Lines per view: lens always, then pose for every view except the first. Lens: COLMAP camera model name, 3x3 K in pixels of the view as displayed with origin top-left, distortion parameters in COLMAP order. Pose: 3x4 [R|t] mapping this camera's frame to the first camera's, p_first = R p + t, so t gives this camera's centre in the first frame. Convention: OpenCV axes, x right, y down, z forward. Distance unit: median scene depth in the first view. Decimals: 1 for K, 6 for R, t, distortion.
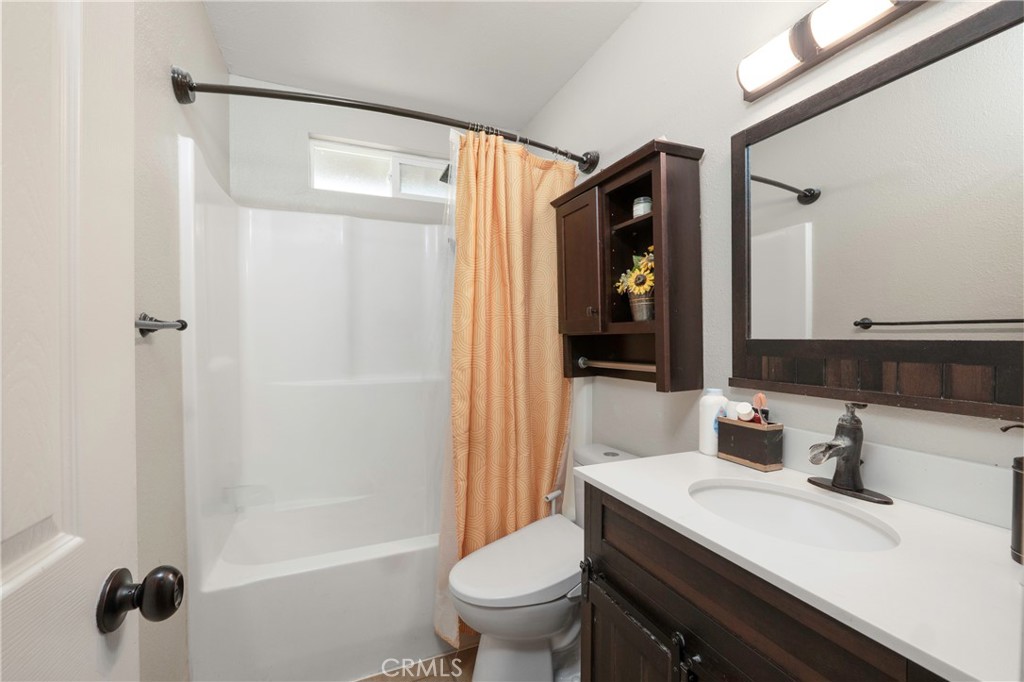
lens RADIAL K [[434.4, 0, 512.0], [0, 434.4, 341.0], [0, 0, 1]] dist [-0.008924, 0.000129]
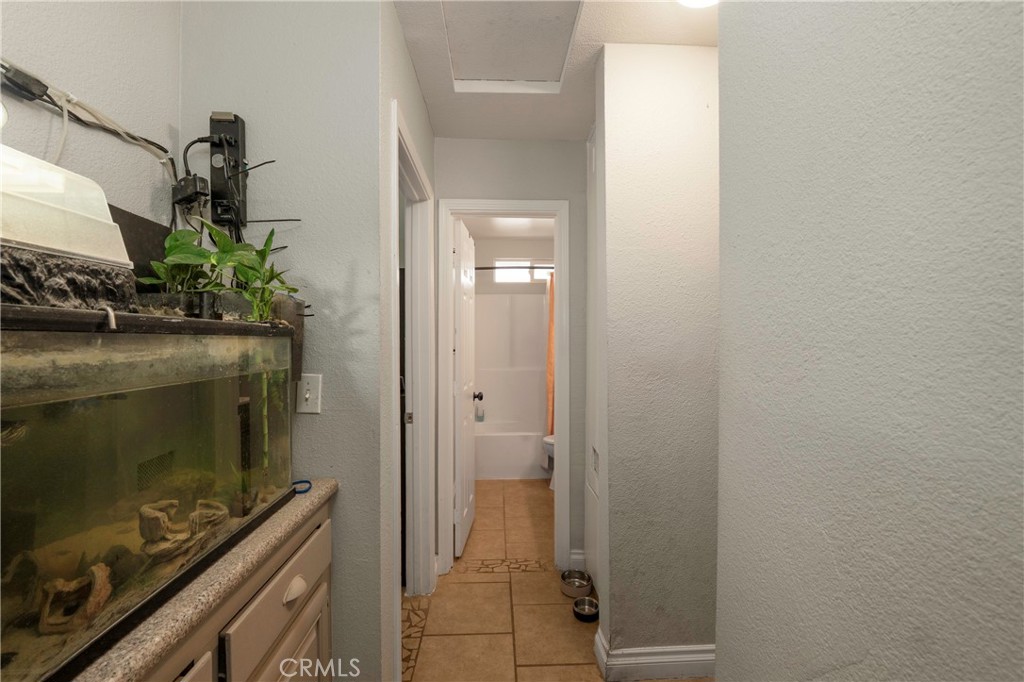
lens RADIAL K [[434.4, 0, 512.0], [0, 434.4, 341.0], [0, 0, 1]] dist [-0.008924, 0.000129]
pose [[0.935414, 0.005487, -0.353511, 0.432980], [-0.006221, 0.999980, -0.000940, -0.047770], [0.353499, 0.003078, 0.935430, -1.124084]]
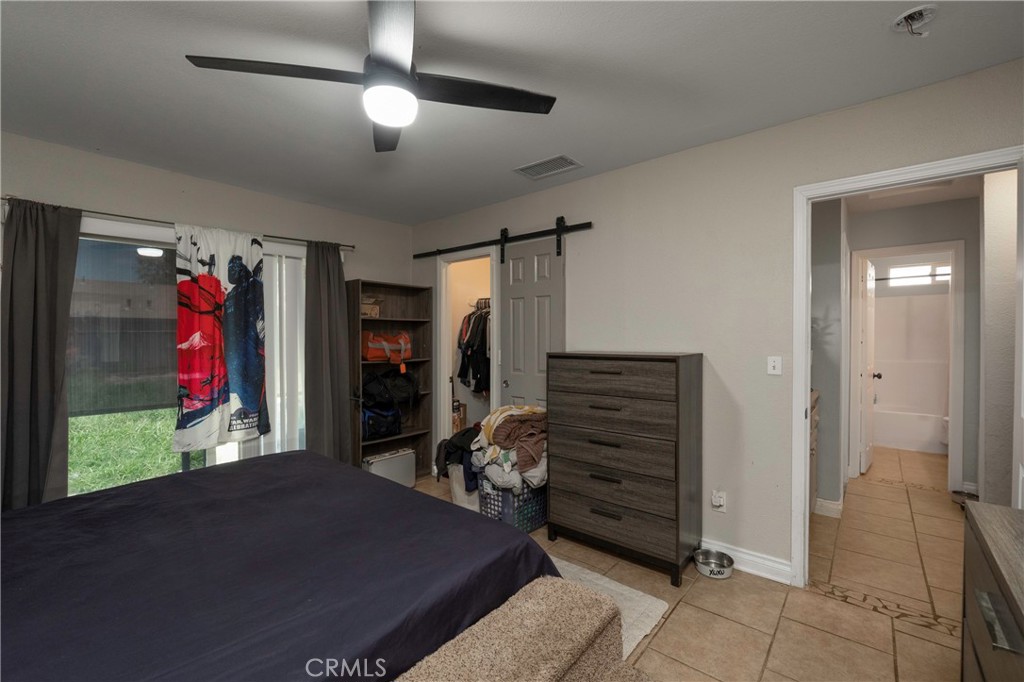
lens RADIAL K [[434.4, 0, 512.0], [0, 434.4, 341.0], [0, 0, 1]] dist [-0.008924, 0.000129]
pose [[0.456590, 0.013742, -0.889571, 0.865533], [-0.005802, 0.999905, 0.012469, -0.046388], [0.889658, -0.000532, 0.456627, -2.343637]]
